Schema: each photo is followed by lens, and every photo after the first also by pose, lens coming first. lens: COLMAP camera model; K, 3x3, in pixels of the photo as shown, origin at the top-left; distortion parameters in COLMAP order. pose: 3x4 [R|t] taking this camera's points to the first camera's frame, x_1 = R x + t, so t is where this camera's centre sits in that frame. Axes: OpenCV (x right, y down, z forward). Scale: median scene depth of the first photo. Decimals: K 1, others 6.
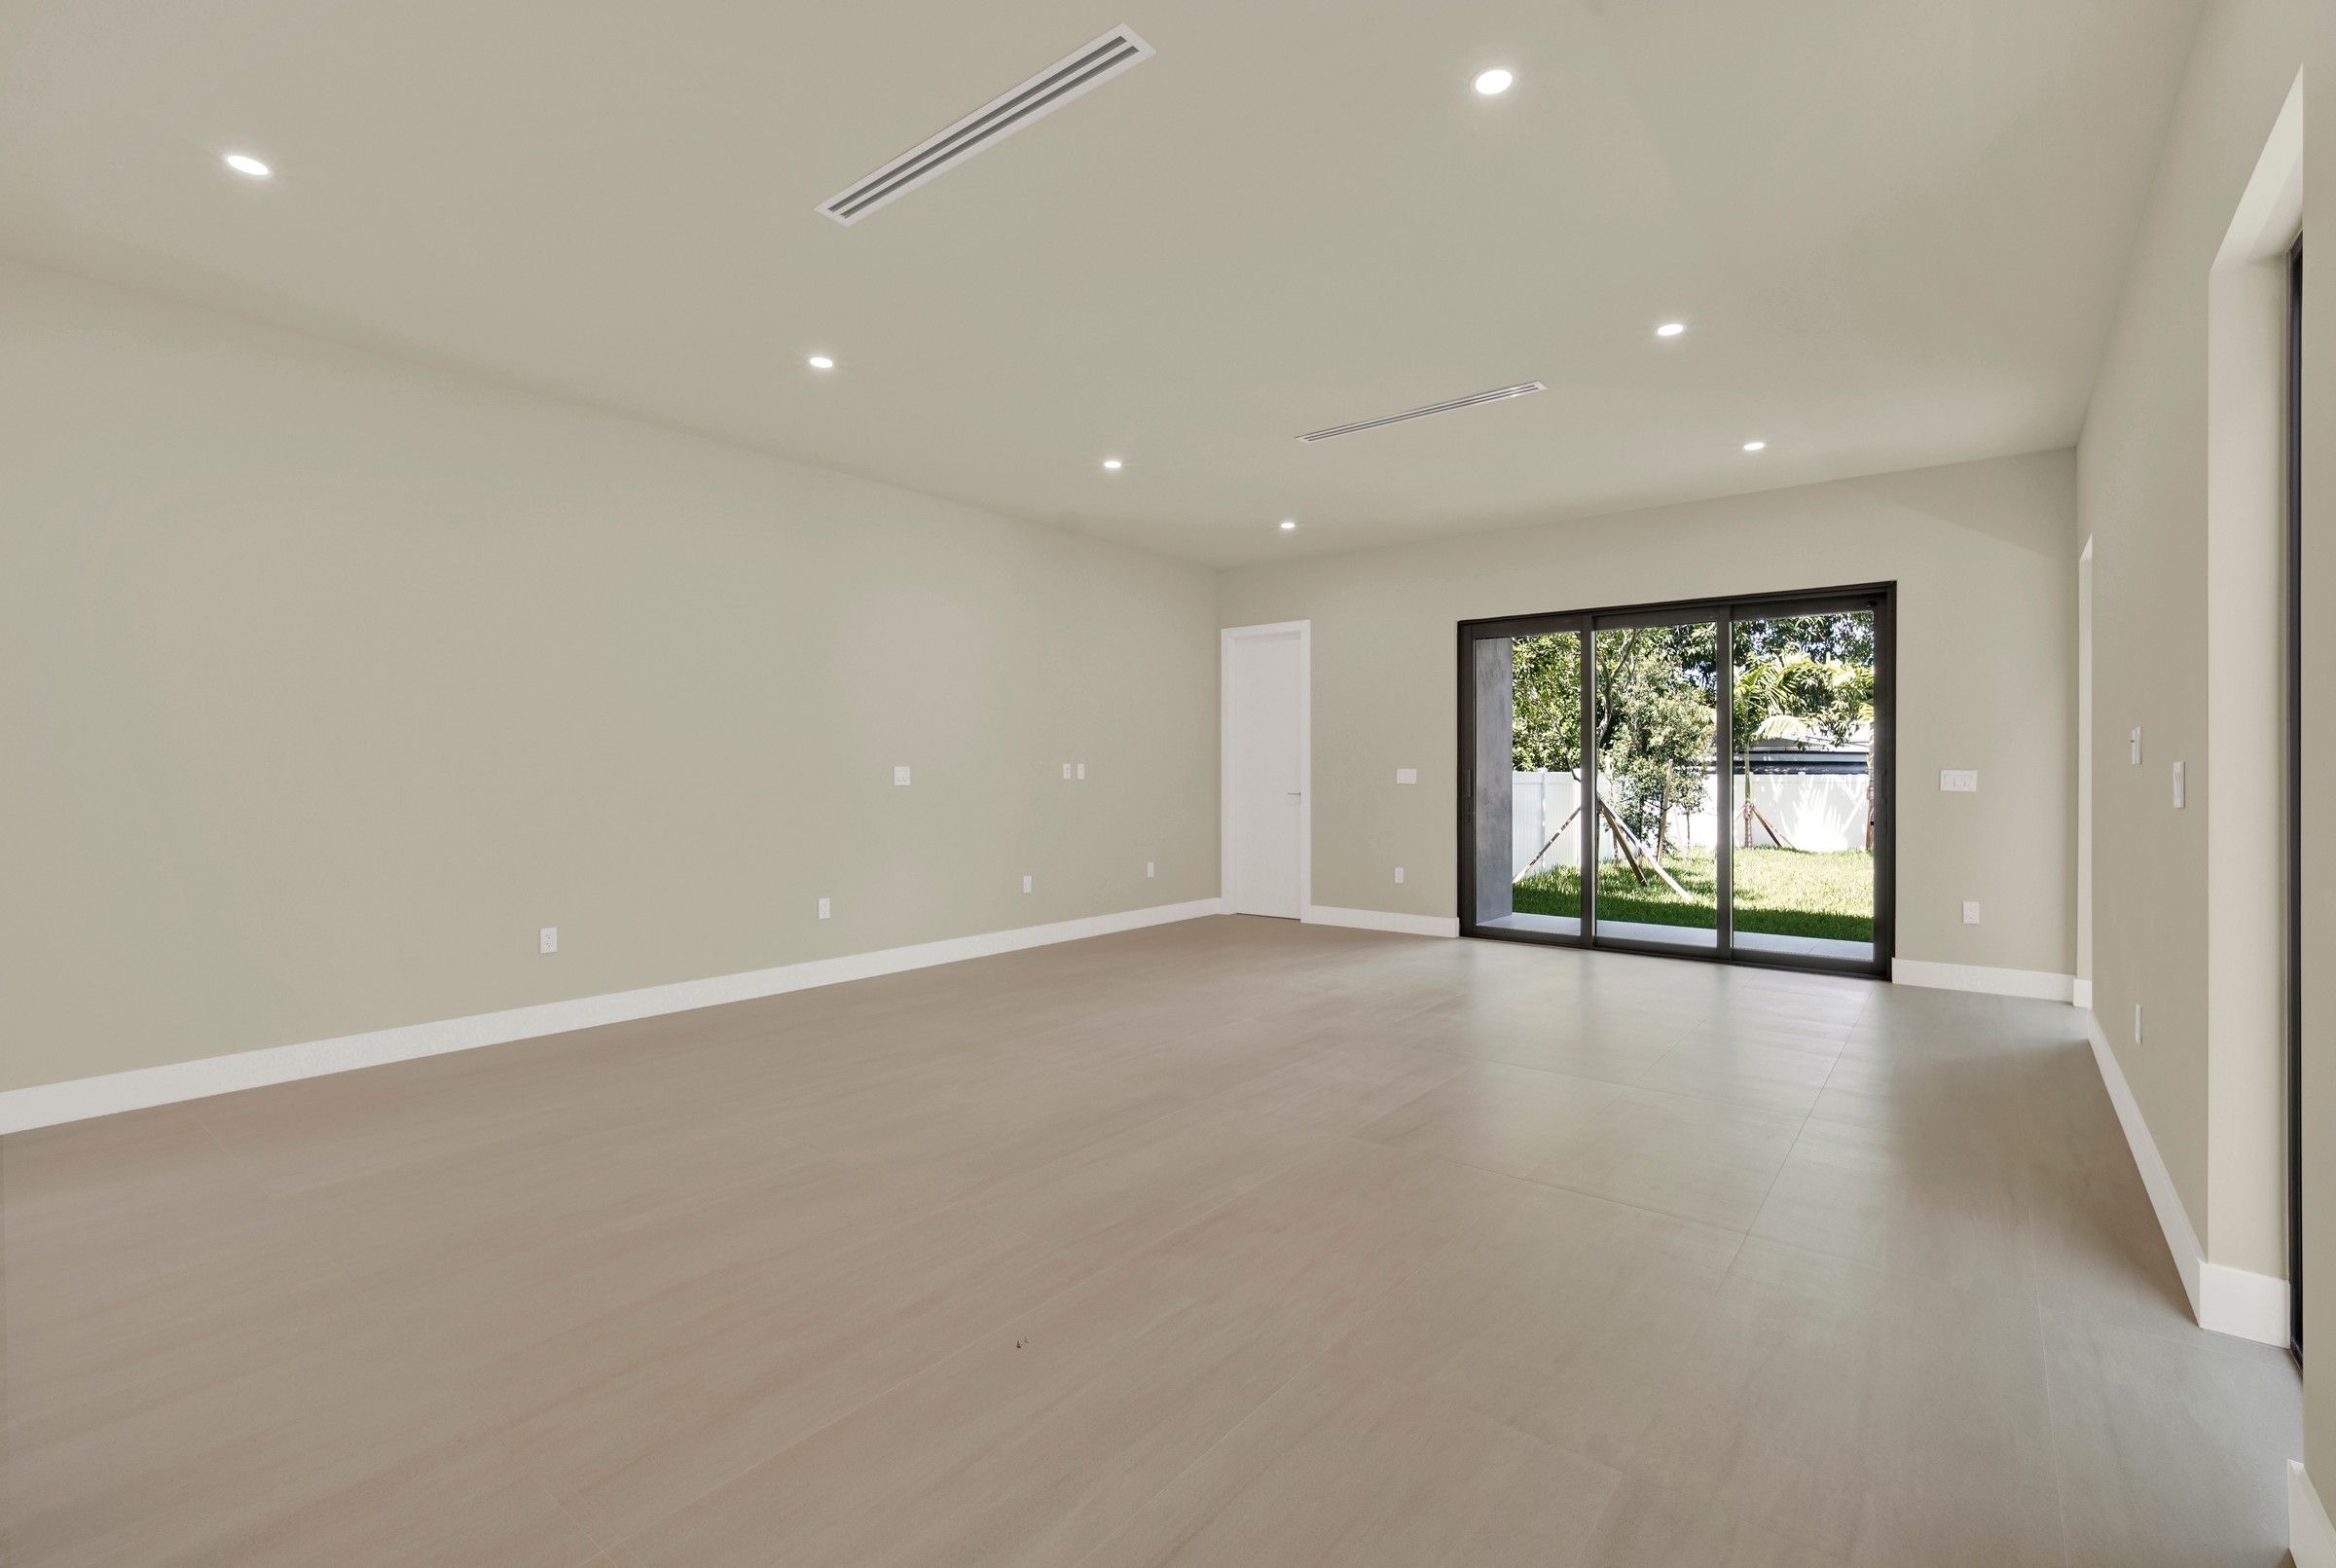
lens RADIAL K [[1030.0, 0, 1168.1], [0, 1030.0, 777.5], [0, 0, 1]] dist [-0.008368, -0.000525]
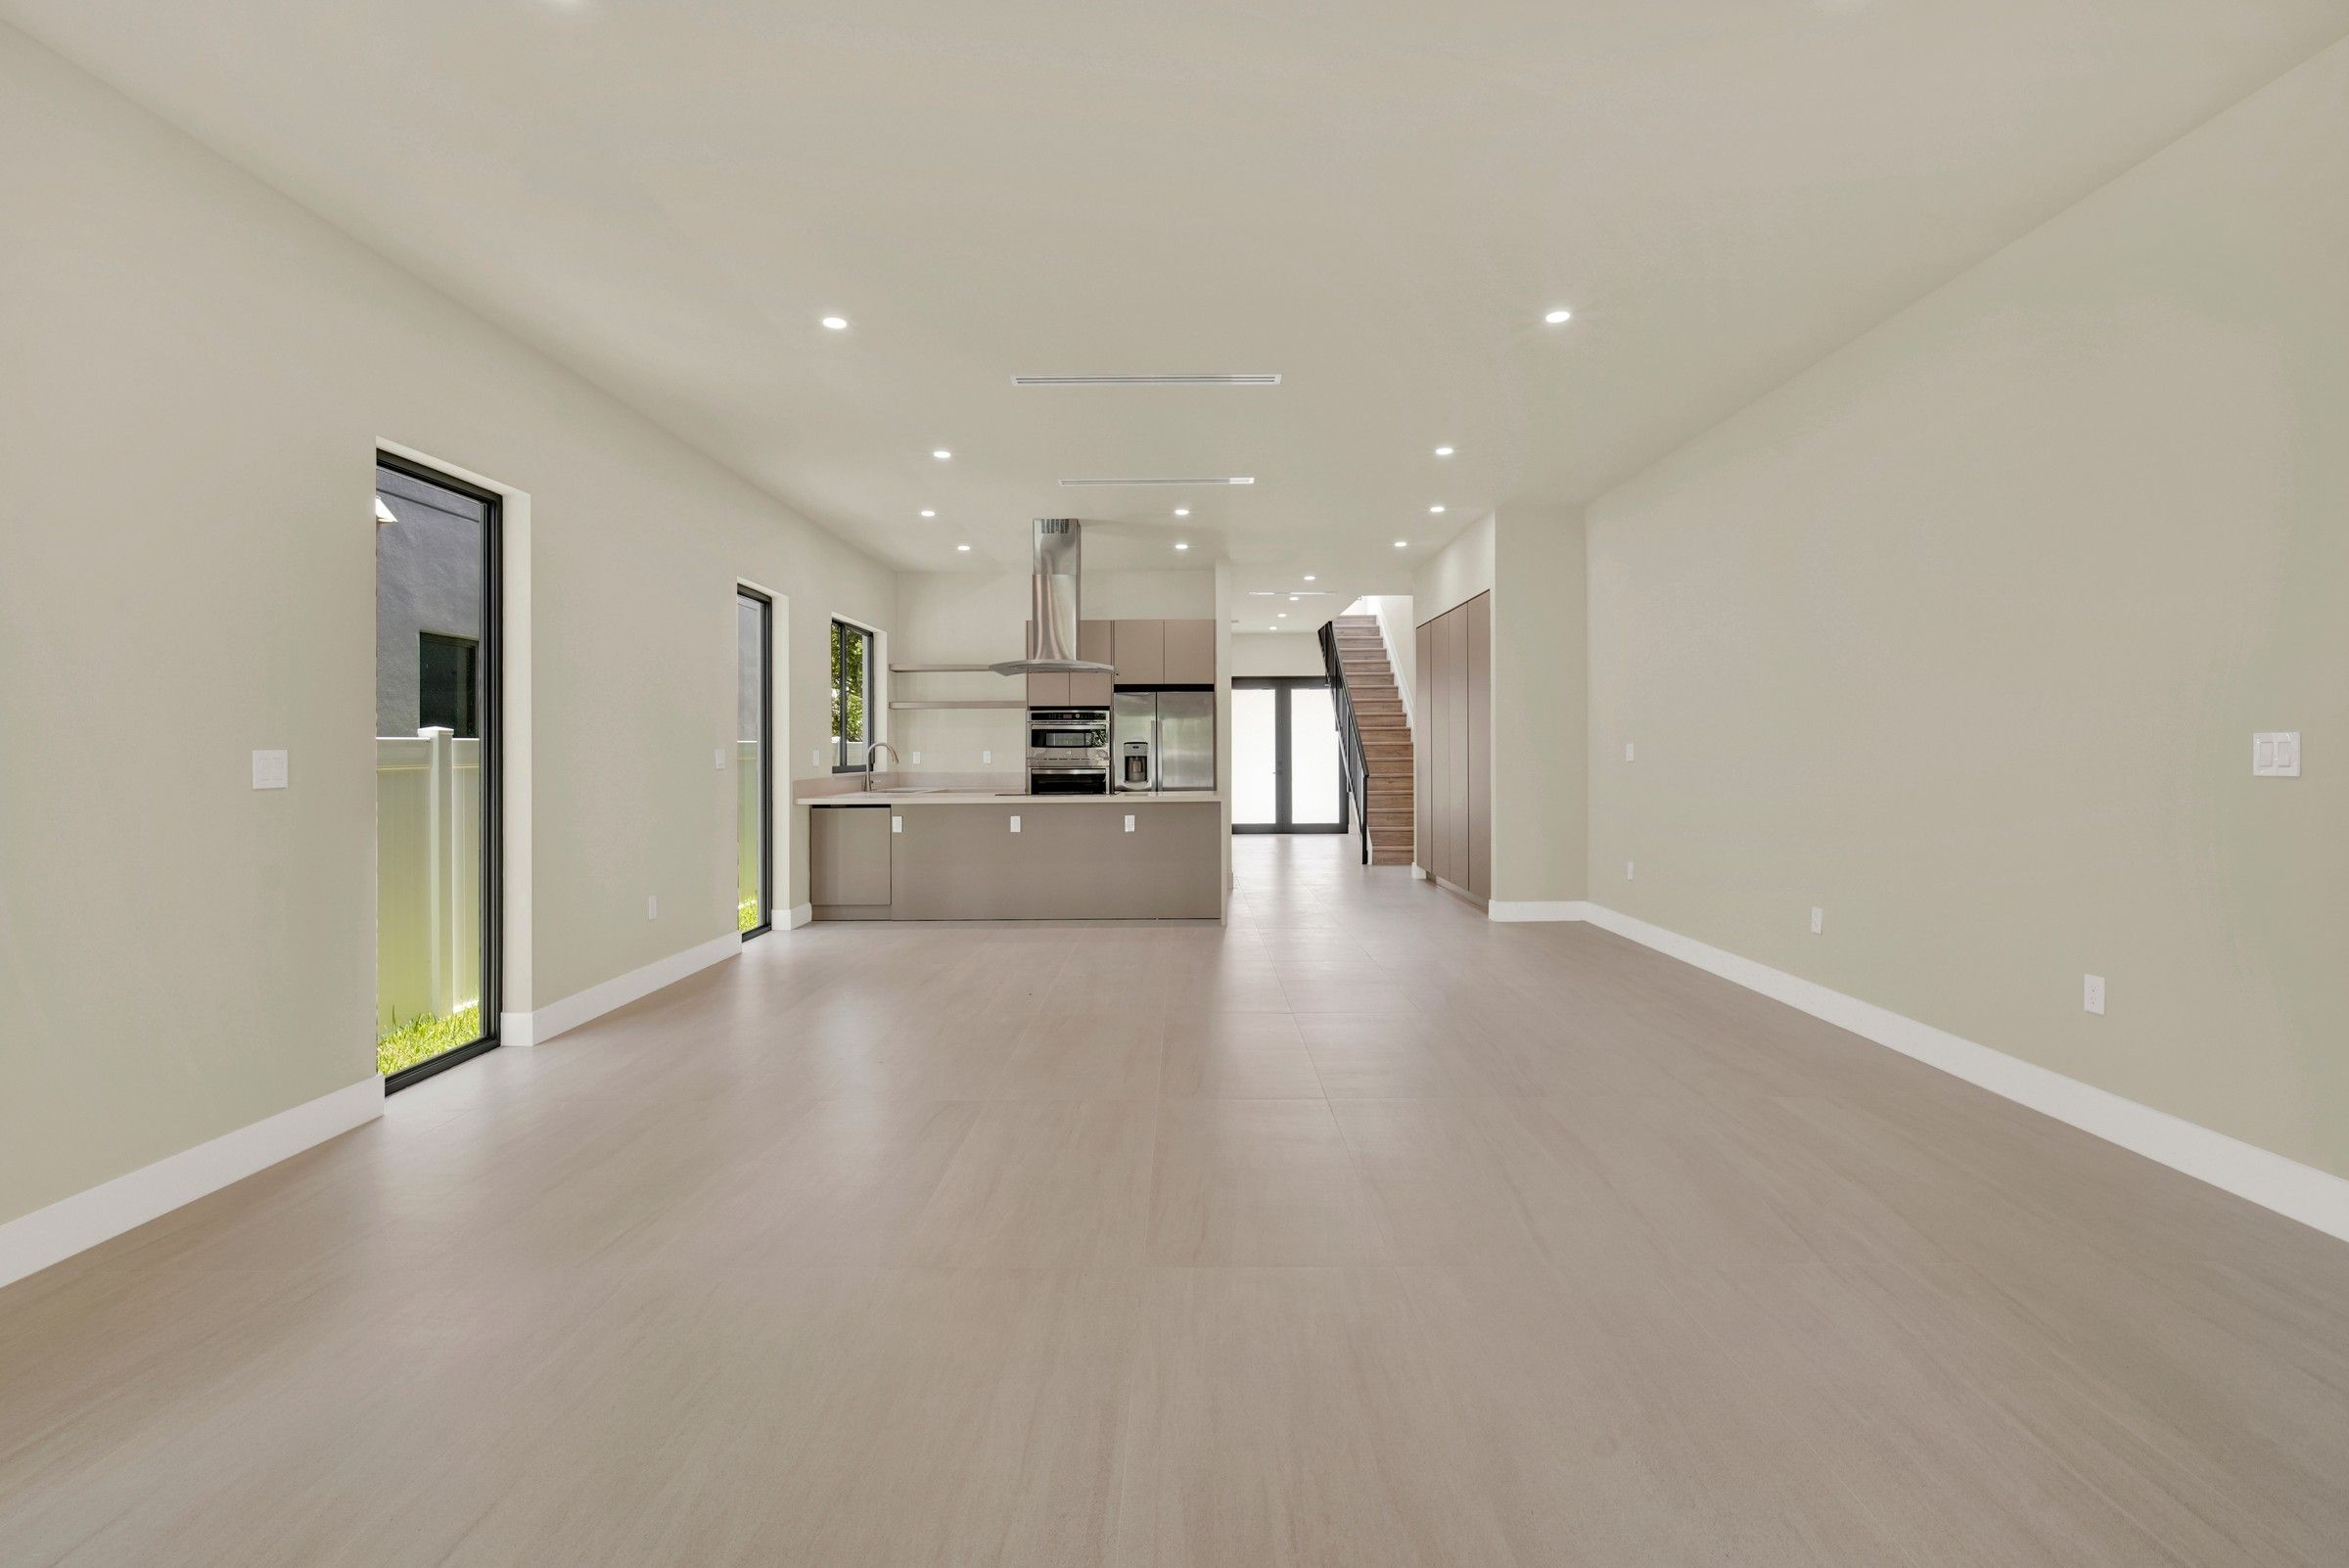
lens RADIAL K [[1051.3, 0, 1176.1], [0, 1051.3, 759.1], [0, 0, 1]] dist [-0.011762, 0.003260]
pose [[-0.786890, 0.008637, -0.617033, 0.278181], [0.002529, 0.999939, 0.010771, -0.004432], [0.617088, 0.006916, -0.786864, 0.800691]]
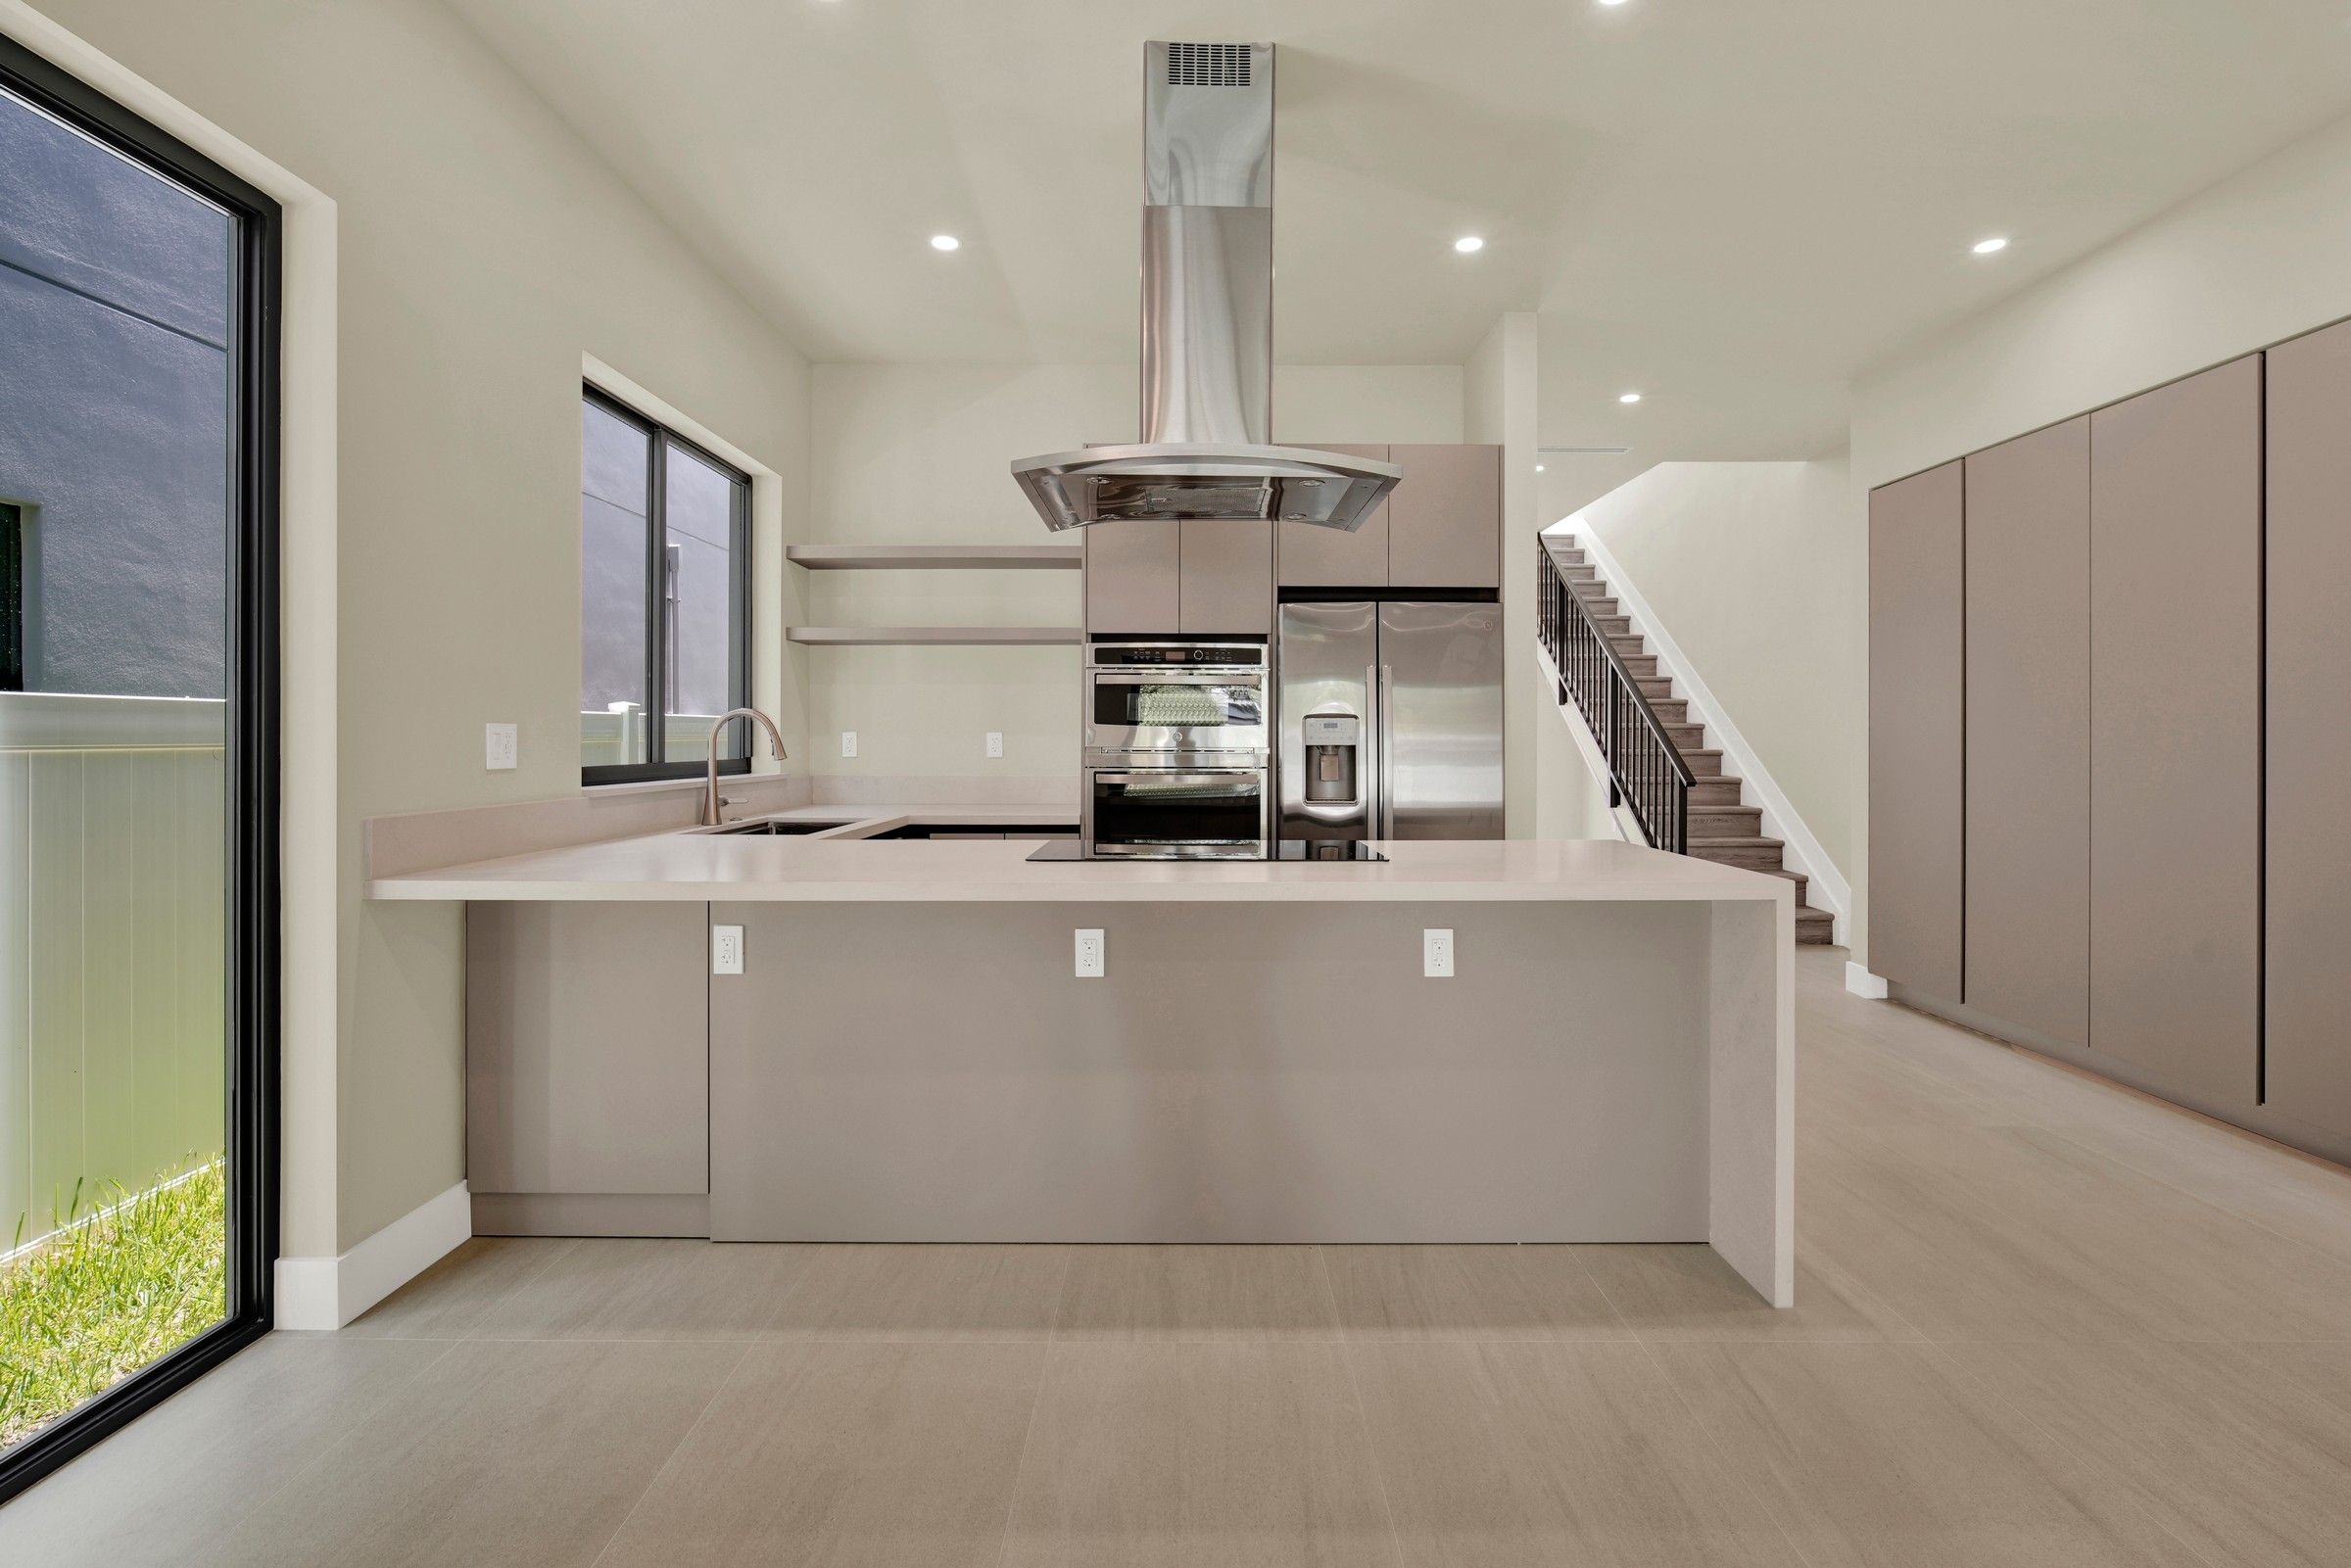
lens RADIAL K [[1052.0, 0, 1180.9], [0, 1052.0, 740.4], [0, 0, 1]] dist [-0.011762, 0.003260]
pose [[-0.782895, 0.000034, -0.622154, -0.007887], [-0.004478, 0.999974, 0.005689, -0.000559], [0.622138, 0.007240, -0.782874, 0.249155]]
